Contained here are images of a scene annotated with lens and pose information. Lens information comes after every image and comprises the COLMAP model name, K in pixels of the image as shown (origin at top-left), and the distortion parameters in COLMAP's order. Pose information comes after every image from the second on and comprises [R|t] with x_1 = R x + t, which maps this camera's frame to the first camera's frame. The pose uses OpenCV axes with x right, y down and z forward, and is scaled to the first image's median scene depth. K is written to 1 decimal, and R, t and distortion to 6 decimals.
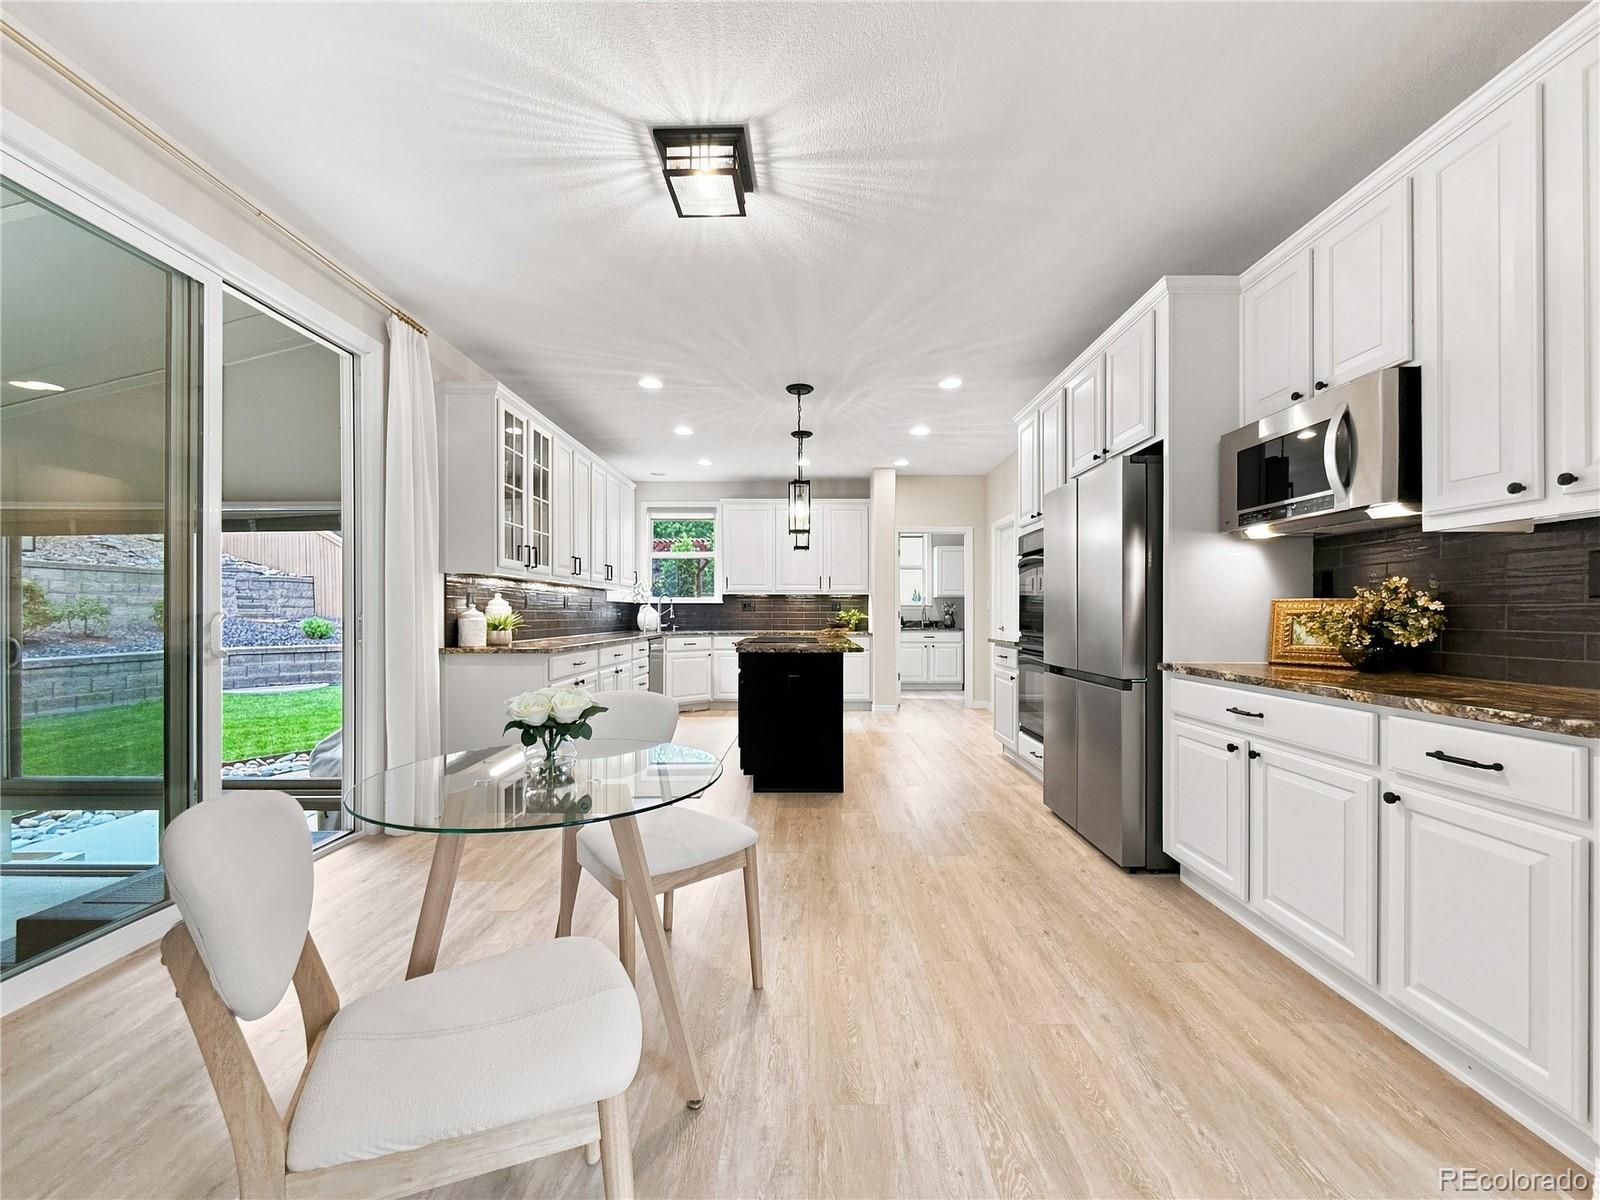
lens RADIAL K [[647.2, 0, 793.0], [0, 647.2, 610.9], [0, 0, 1]] dist [0.002505, 0.000596]
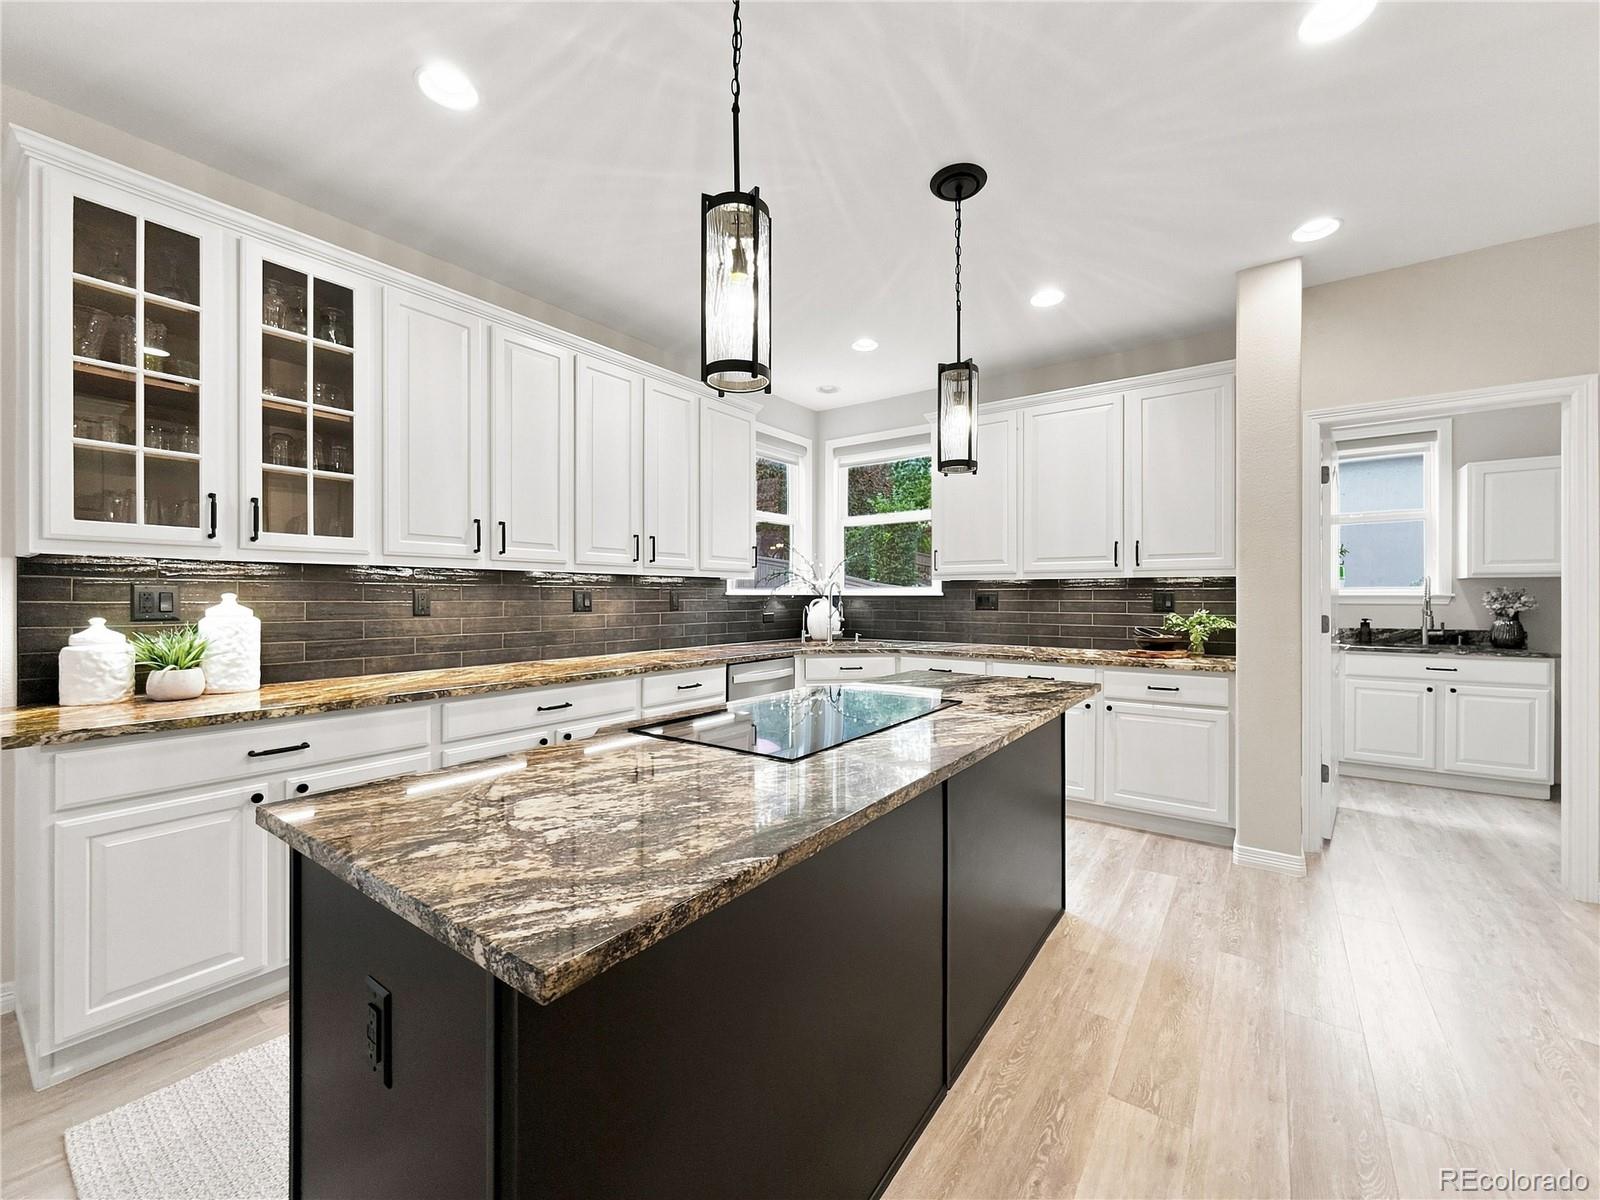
lens RADIAL K [[647.2, 0, 803.8], [0, 647.2, 596.9], [0, 0, 1]] dist [0.002505, 0.000596]
pose [[0.823256, 0.000828, -0.567669, 0.123295], [0.001750, 0.999990, 0.003995, -0.013719], [0.567667, -0.004282, 0.823247, 0.460730]]
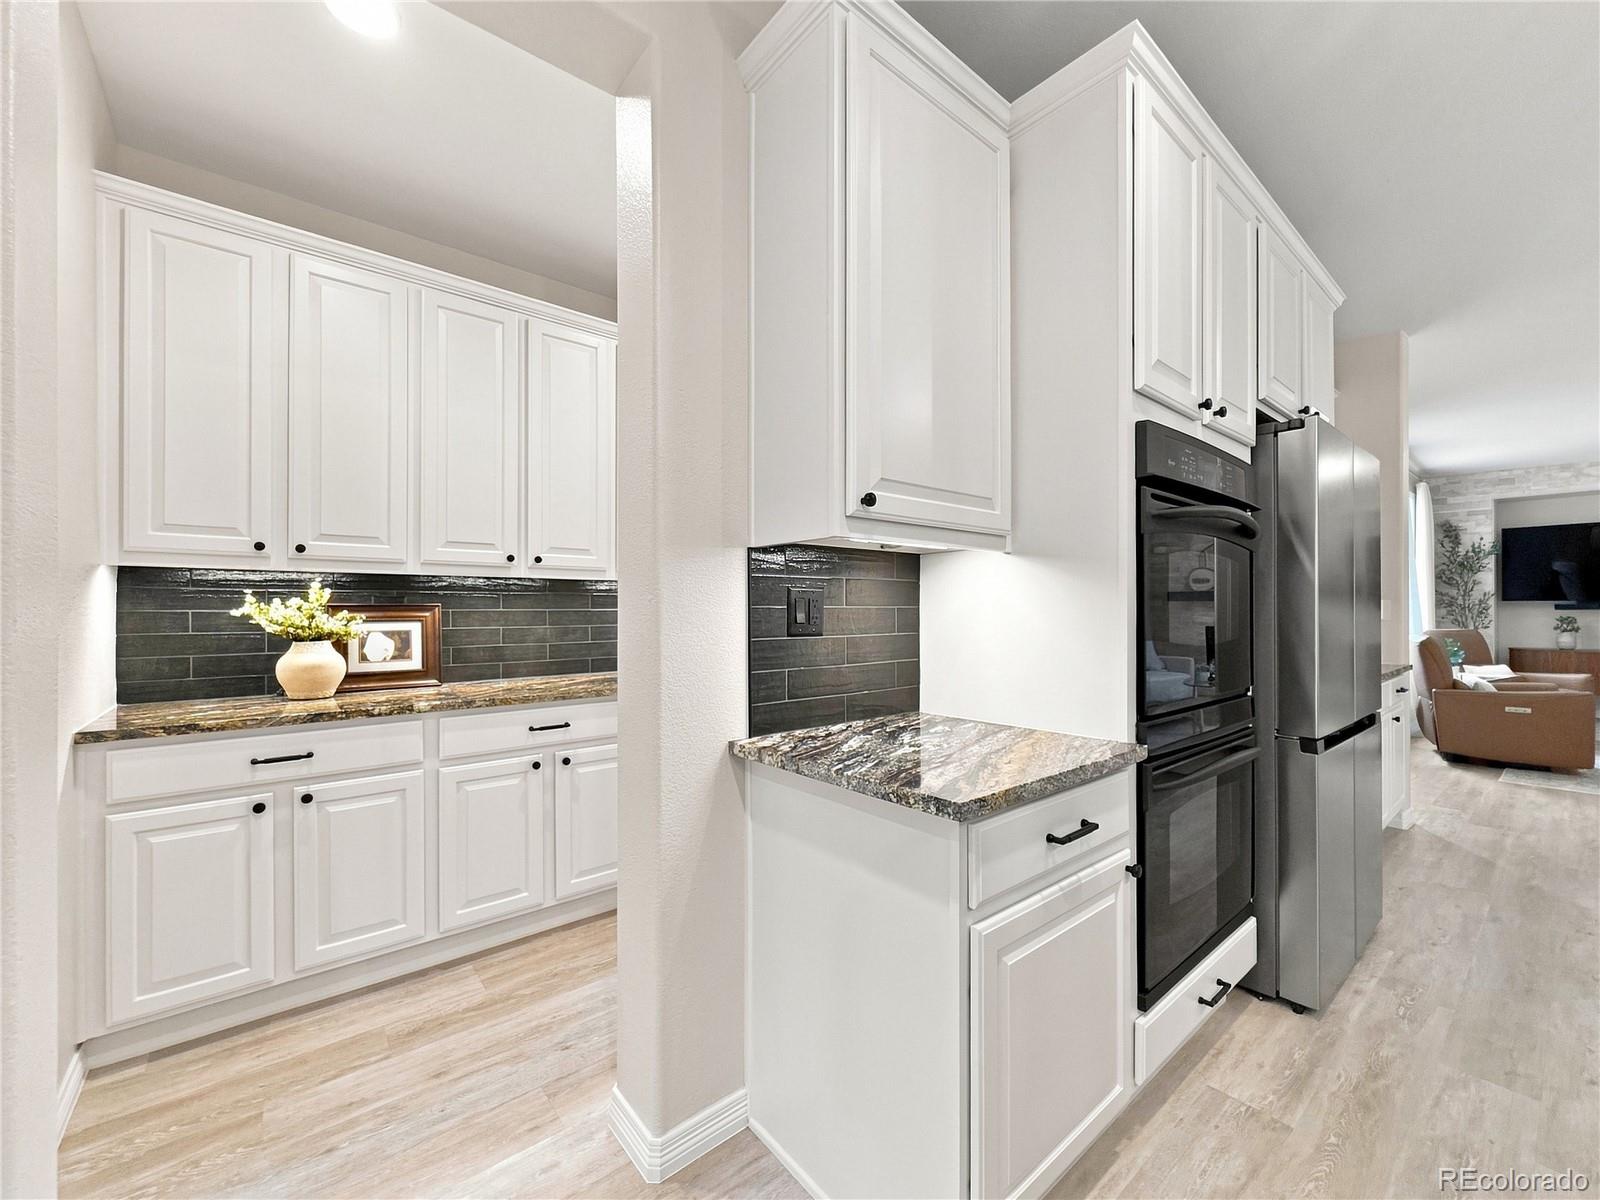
lens RADIAL K [[647.2, 0, 789.9], [0, 647.2, 602.1], [0, 0, 1]] dist [0.002505, 0.000596]
pose [[0.661068, -0.000535, -0.750326, 0.125272], [0.001036, 0.999999, 0.000199, -0.013483], [0.750326, -0.000909, 0.661068, 0.523085]]
